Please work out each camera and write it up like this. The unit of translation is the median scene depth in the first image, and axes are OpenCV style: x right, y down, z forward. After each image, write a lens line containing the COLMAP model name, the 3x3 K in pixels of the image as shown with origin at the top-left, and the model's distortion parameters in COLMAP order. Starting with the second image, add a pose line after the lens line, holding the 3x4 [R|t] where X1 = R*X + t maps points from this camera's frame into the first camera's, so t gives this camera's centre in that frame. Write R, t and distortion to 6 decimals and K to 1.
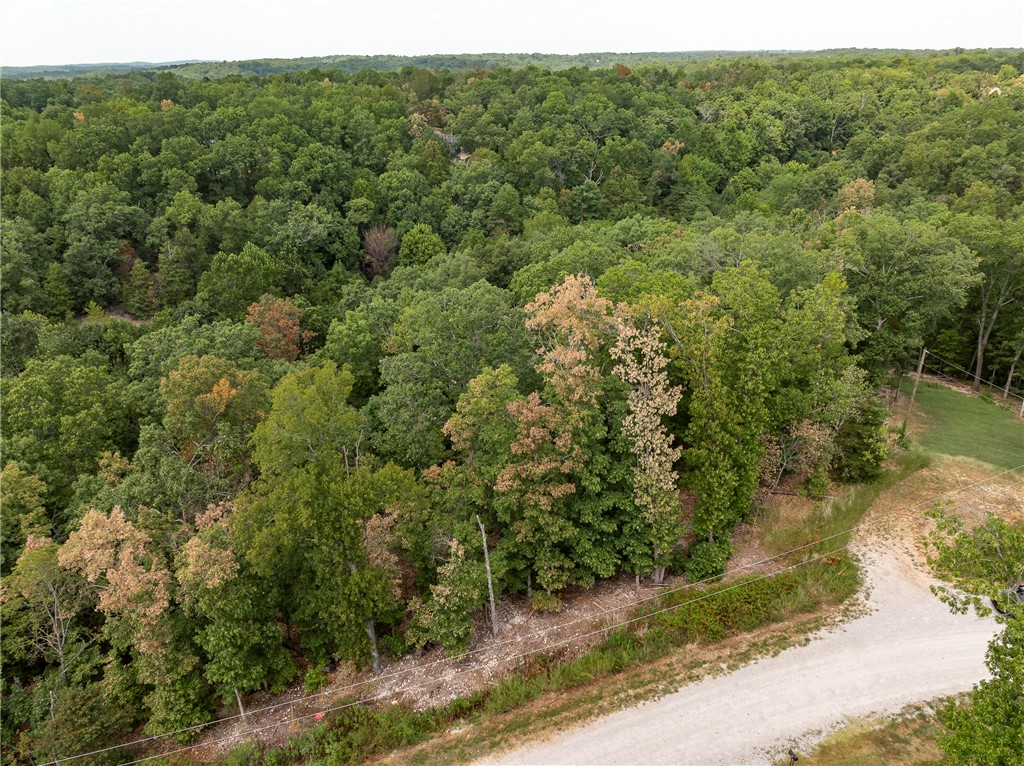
lens RADIAL K [[716.3, 0, 516.8], [0, 716.3, 384.5], [0, 0, 1]] dist [-0.032891, 0.018064]
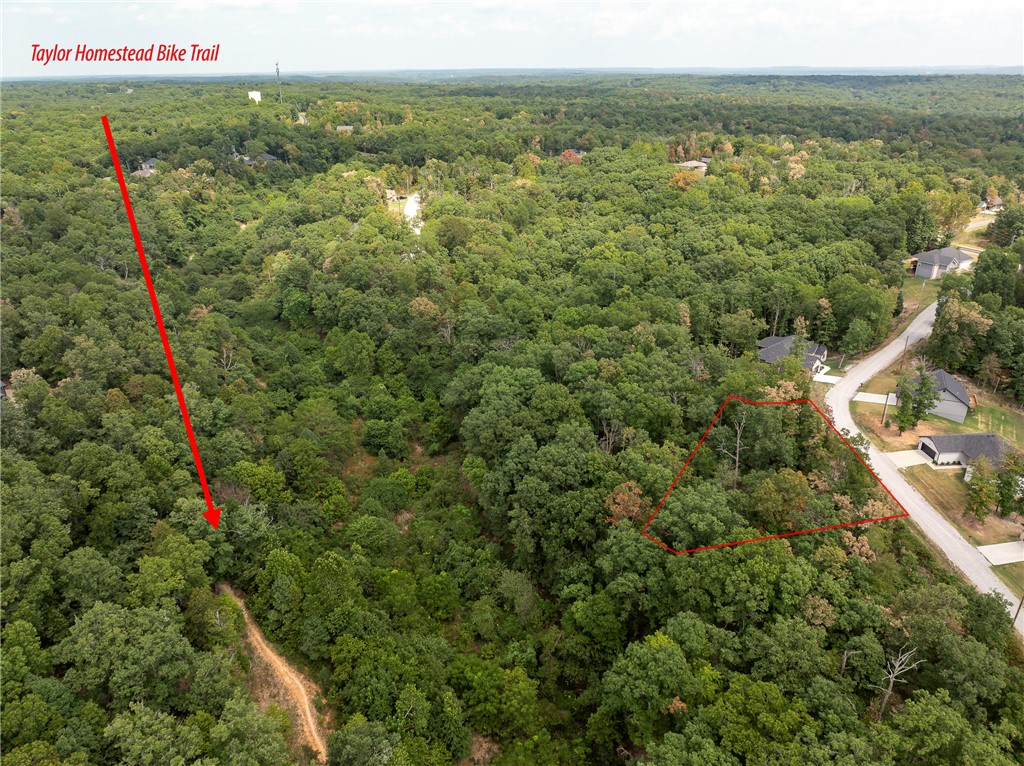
lens RADIAL K [[716.3, 0, 512.4], [0, 716.3, 386.7], [0, 0, 1]] dist [-0.032891, 0.018064]
pose [[0.250478, -0.388440, 0.886778, -2.310200], [0.408257, 0.872929, 0.267058, -1.127388], [-0.877831, 0.295142, 0.377233, 0.703699]]
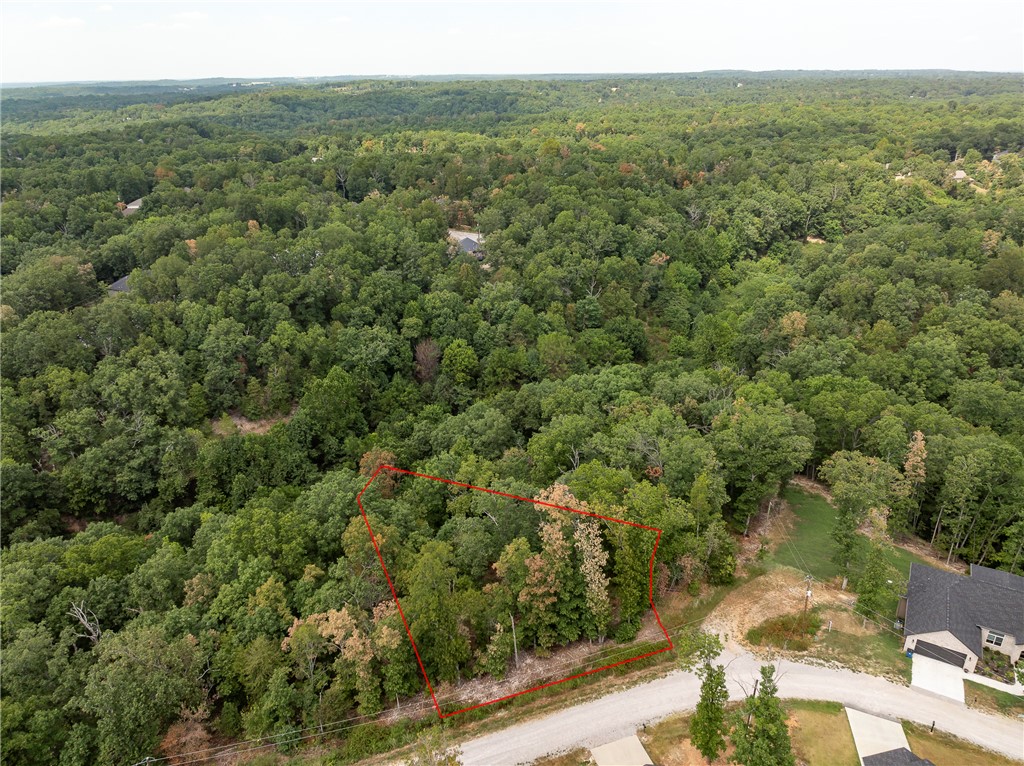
lens RADIAL K [[716.3, 0, 515.2], [0, 716.3, 384.7], [0, 0, 1]] dist [-0.032891, 0.018064]
pose [[0.999657, 0.008780, -0.024677, 0.004716], [-0.009191, 0.999820, -0.016624, -0.320039], [0.024526, 0.016845, 0.999557, -0.785114]]
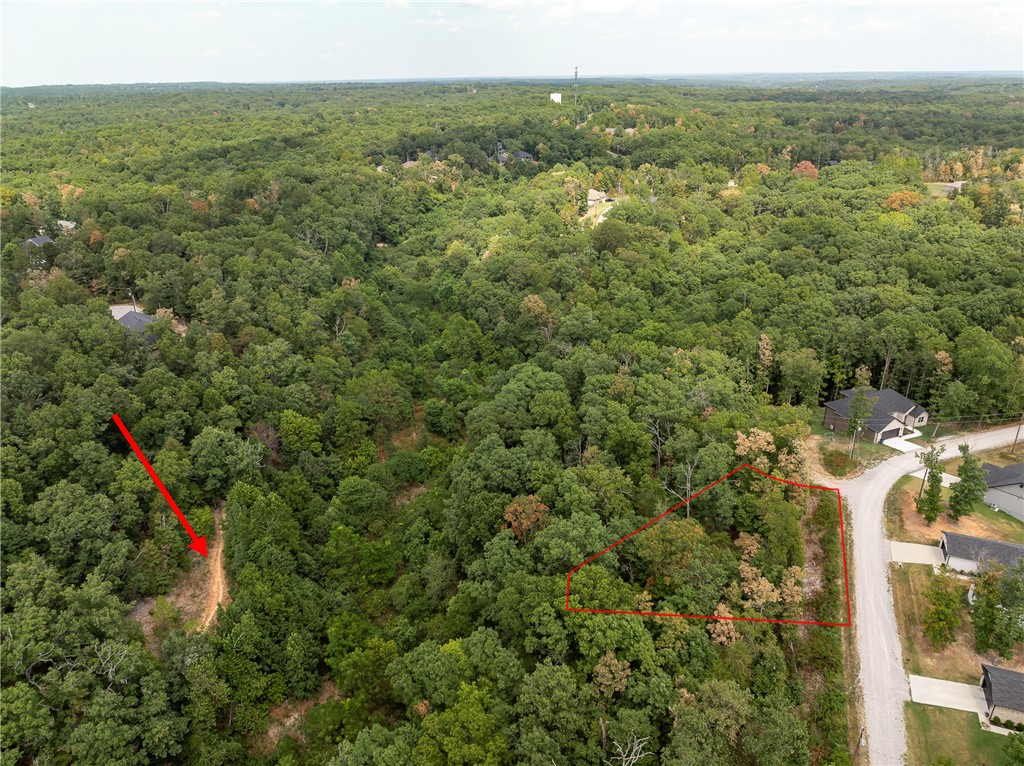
lens RADIAL K [[716.3, 0, 513.8], [0, 716.3, 383.0], [0, 0, 1]] dist [-0.032891, 0.018064]
pose [[0.642874, -0.303398, 0.703323, -1.848914], [0.326233, 0.939218, 0.106963, -0.714835], [-0.693026, 0.160683, 0.702777, -0.212863]]
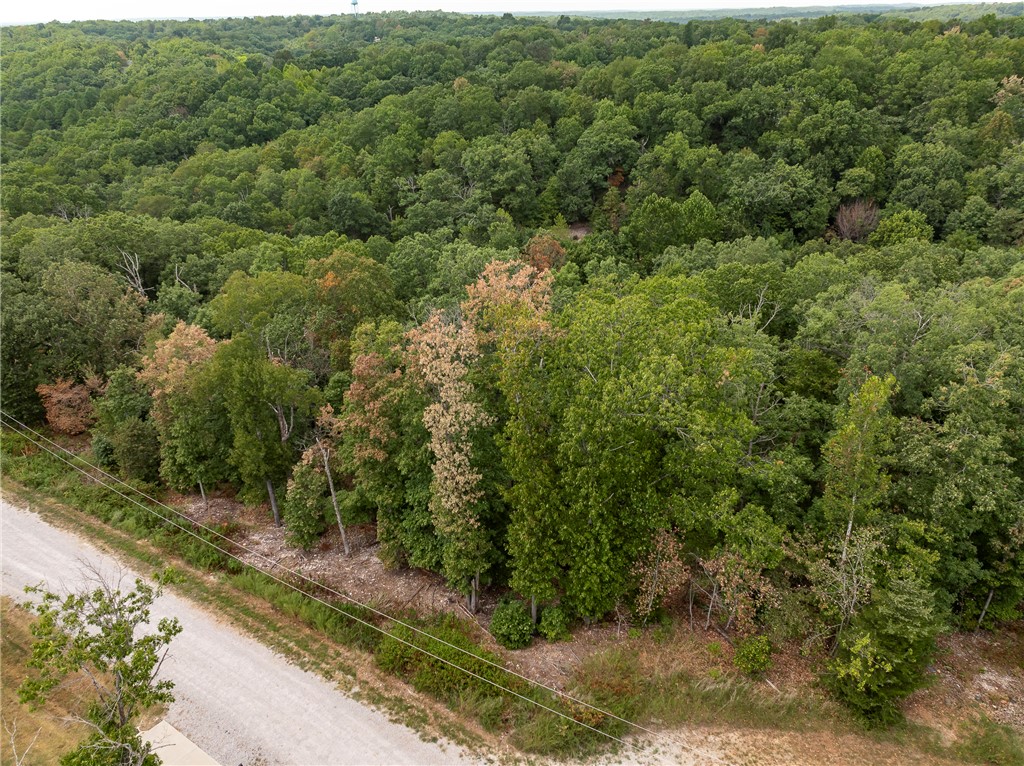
lens RADIAL K [[716.3, 0, 512.5], [0, 716.3, 383.4], [0, 0, 1]] dist [-0.032891, 0.018064]
pose [[0.609475, 0.367936, -0.702256, 0.620685], [-0.319729, 0.924630, 0.206959, -0.158816], [0.725475, 0.098395, 0.681179, 0.315755]]
